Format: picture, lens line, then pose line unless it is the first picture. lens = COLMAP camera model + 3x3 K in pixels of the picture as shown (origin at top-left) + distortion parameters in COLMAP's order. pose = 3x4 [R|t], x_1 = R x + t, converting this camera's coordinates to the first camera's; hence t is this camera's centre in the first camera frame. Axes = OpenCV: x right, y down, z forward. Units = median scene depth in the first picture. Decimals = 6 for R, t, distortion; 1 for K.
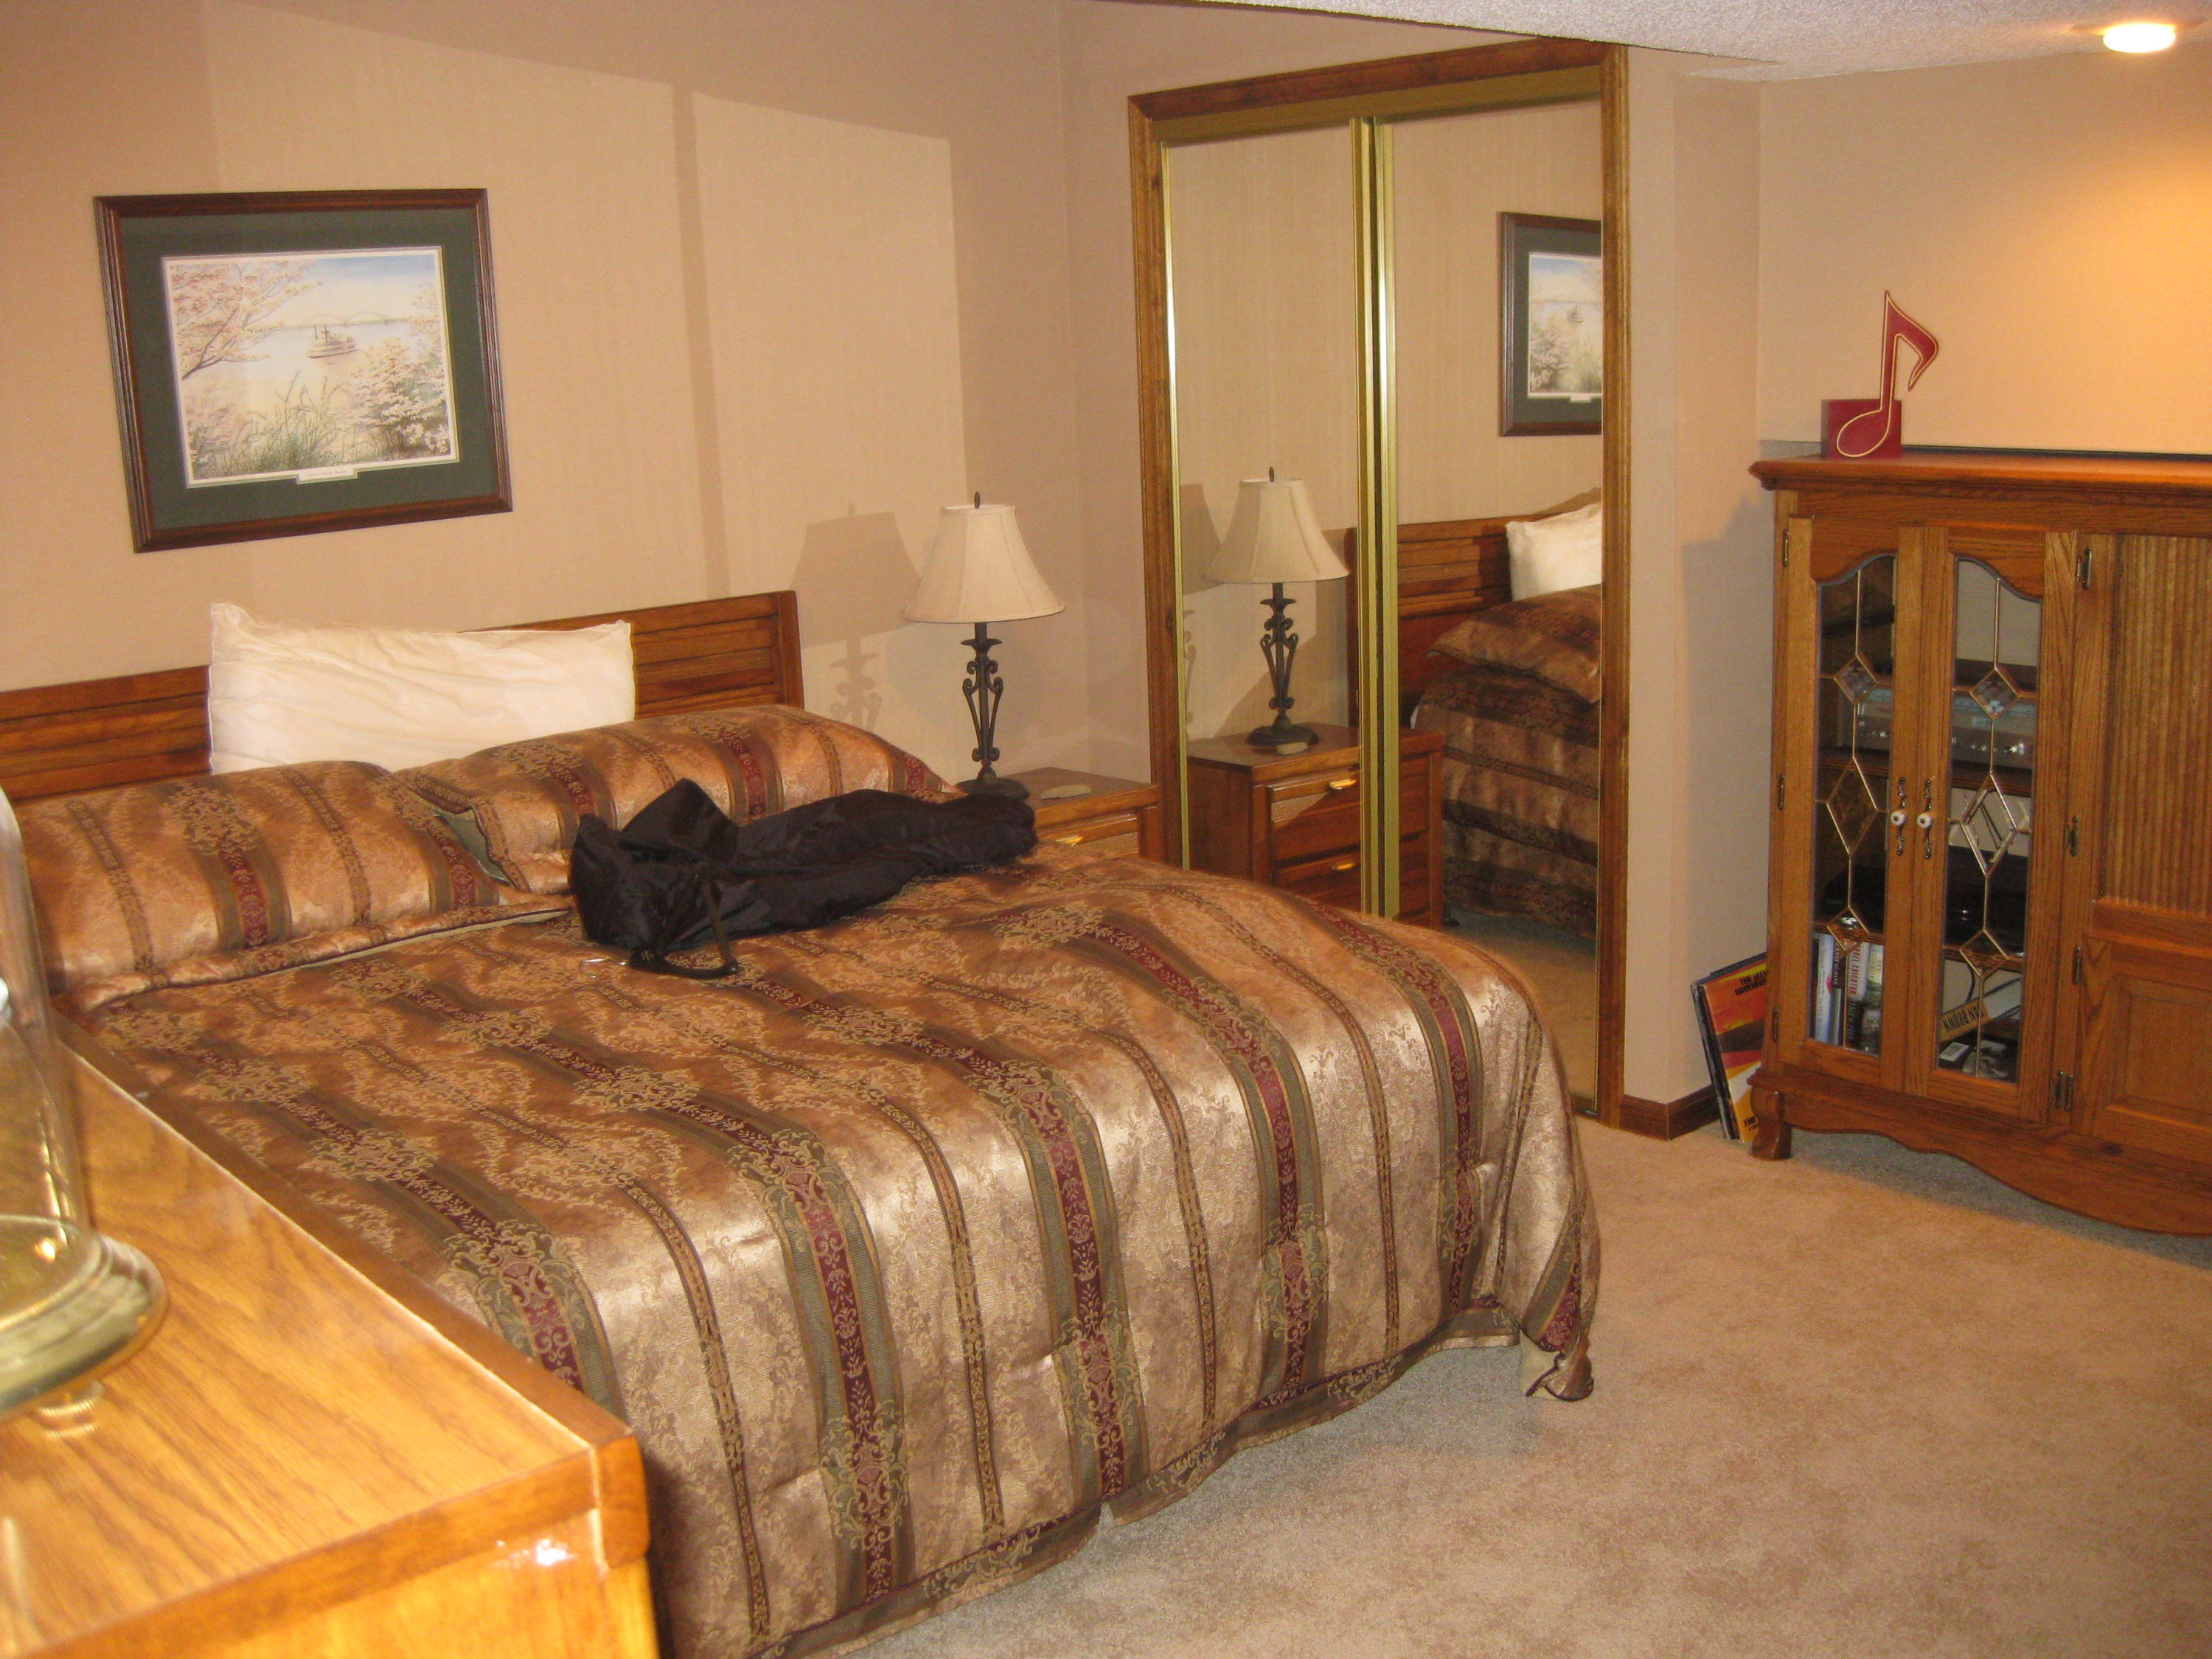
lens RADIAL K [[2280.9, 0, 1099.5], [0, 2280.9, 849.9], [0, 0, 1]] dist [-0.177940, 0.147694]
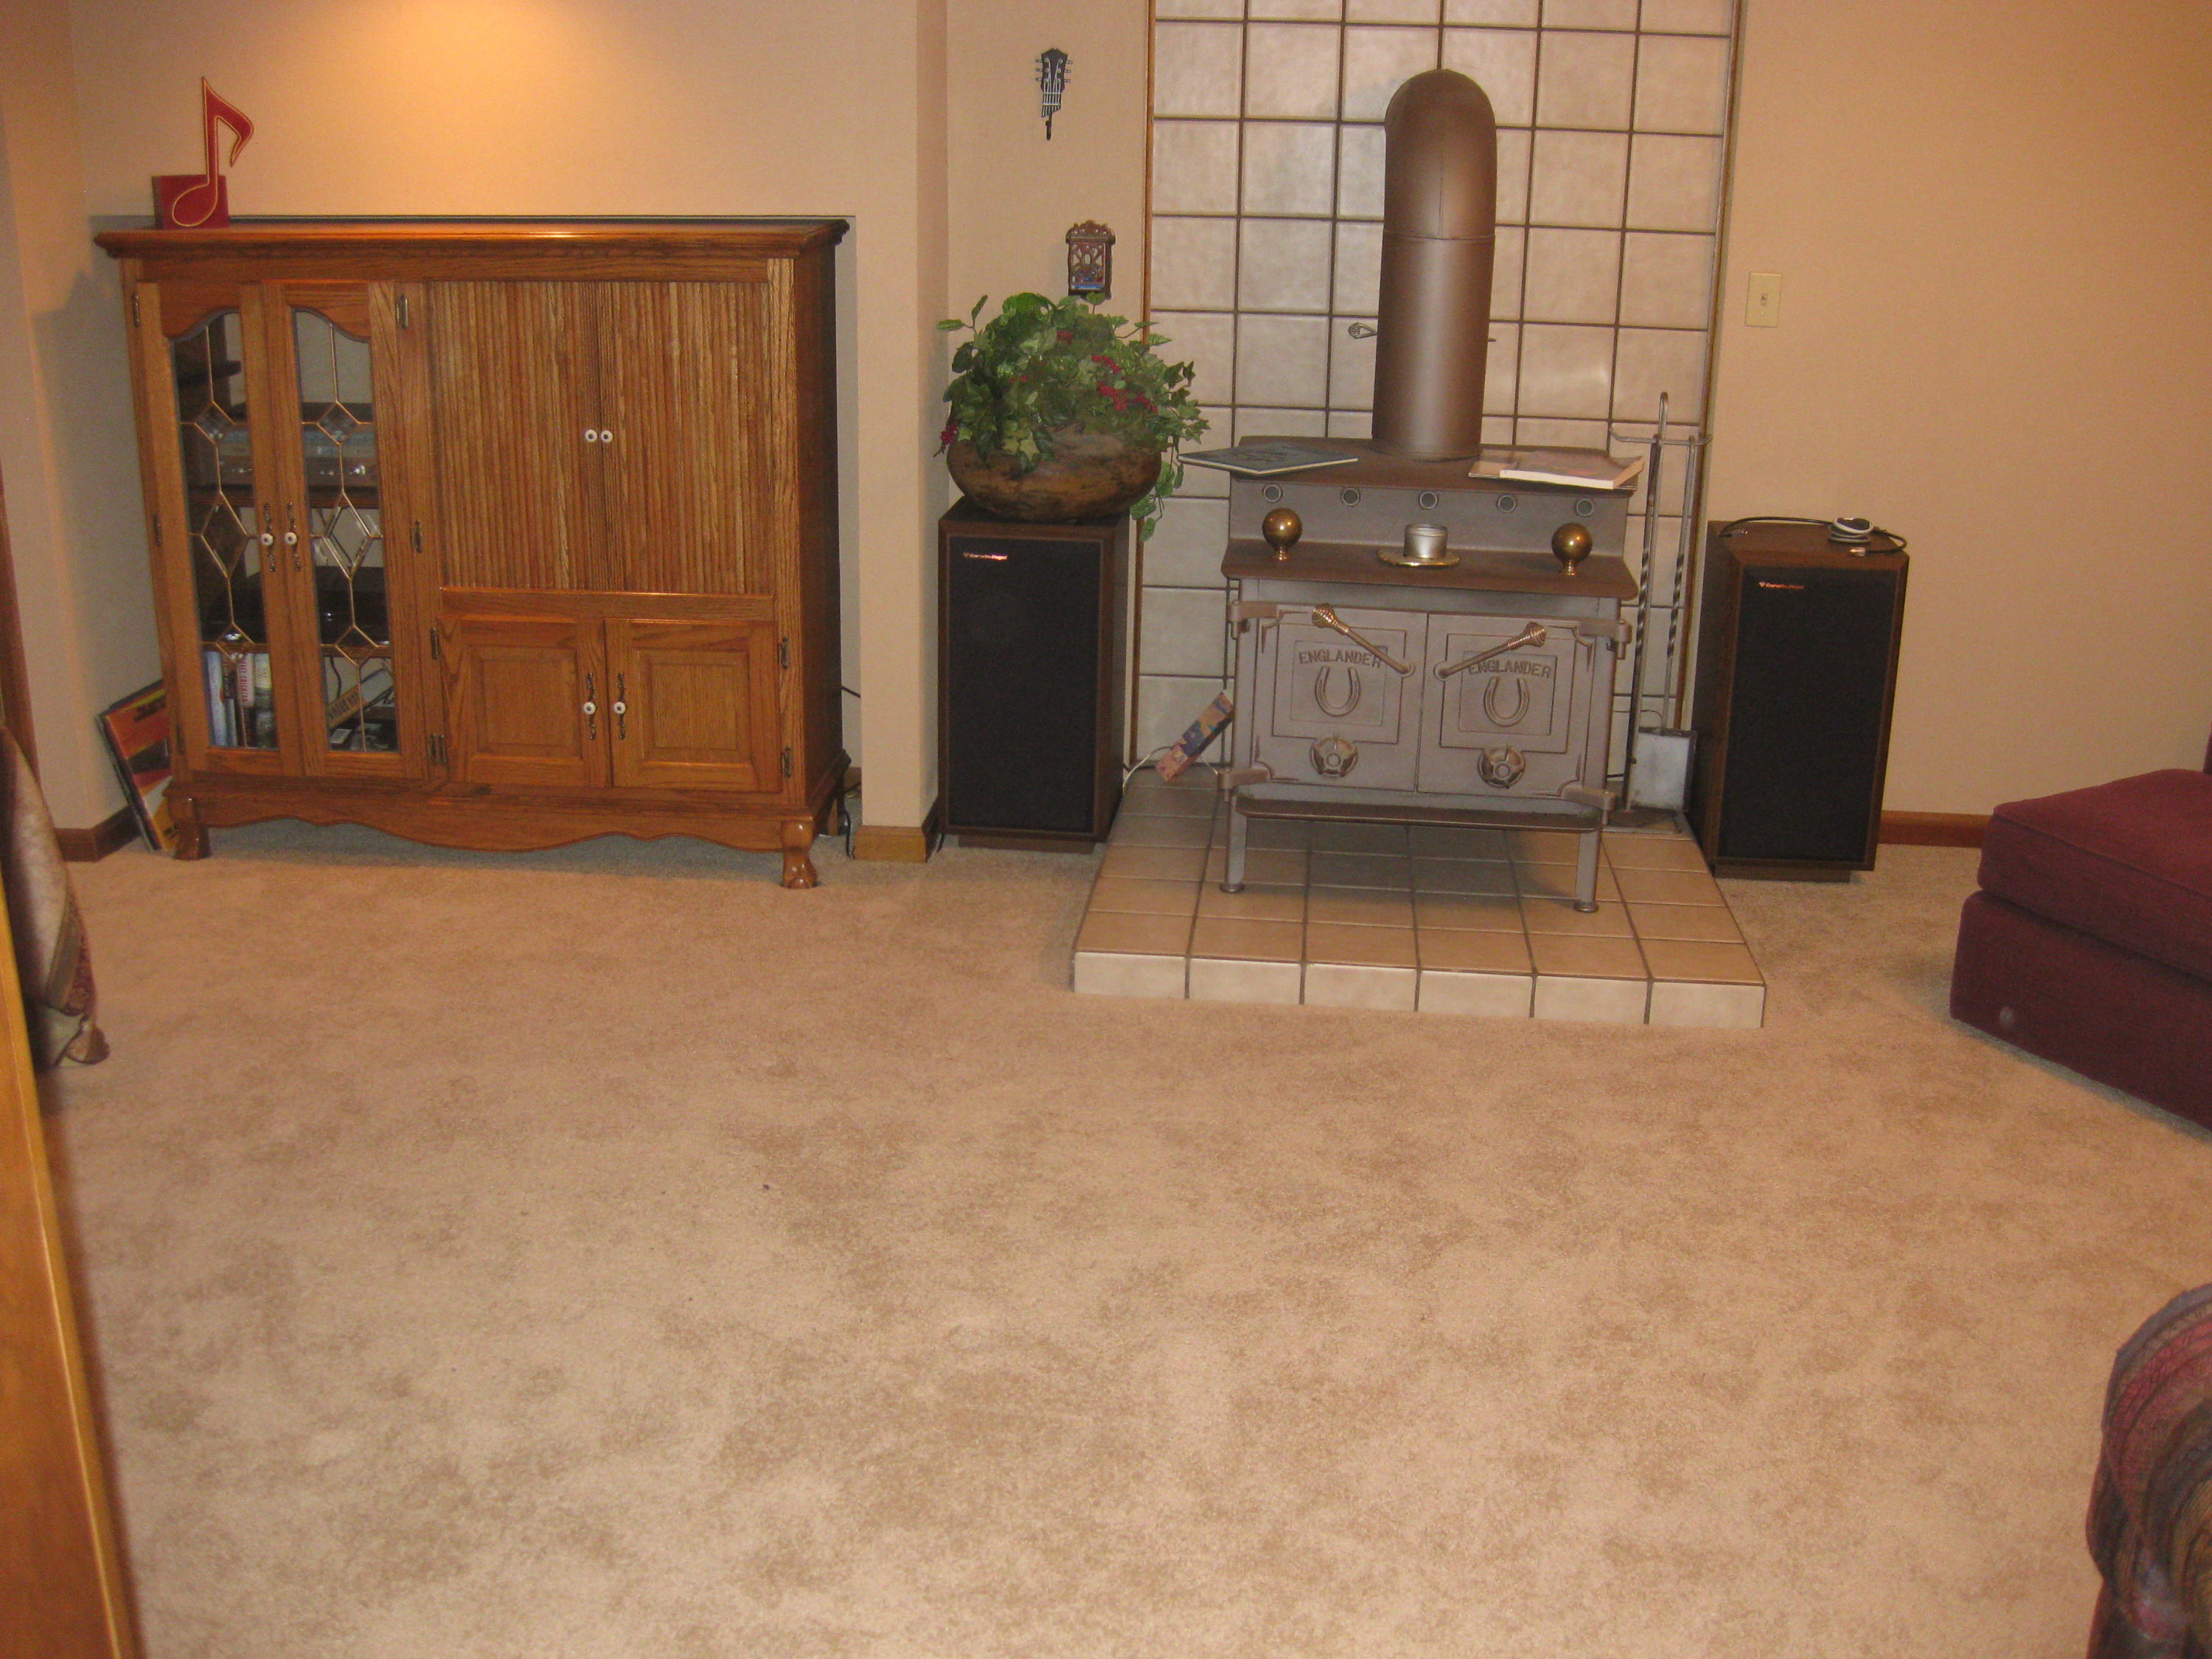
lens RADIAL K [[2280.9, 0, 1099.5], [0, 2280.9, 849.9], [0, 0, 1]] dist [-0.177940, 0.147694]
pose [[0.725030, -0.169655, 0.667495, -0.125931], [0.111614, 0.985317, 0.129201, 0.043110], [-0.679614, -0.019173, 0.733320, -0.140792]]
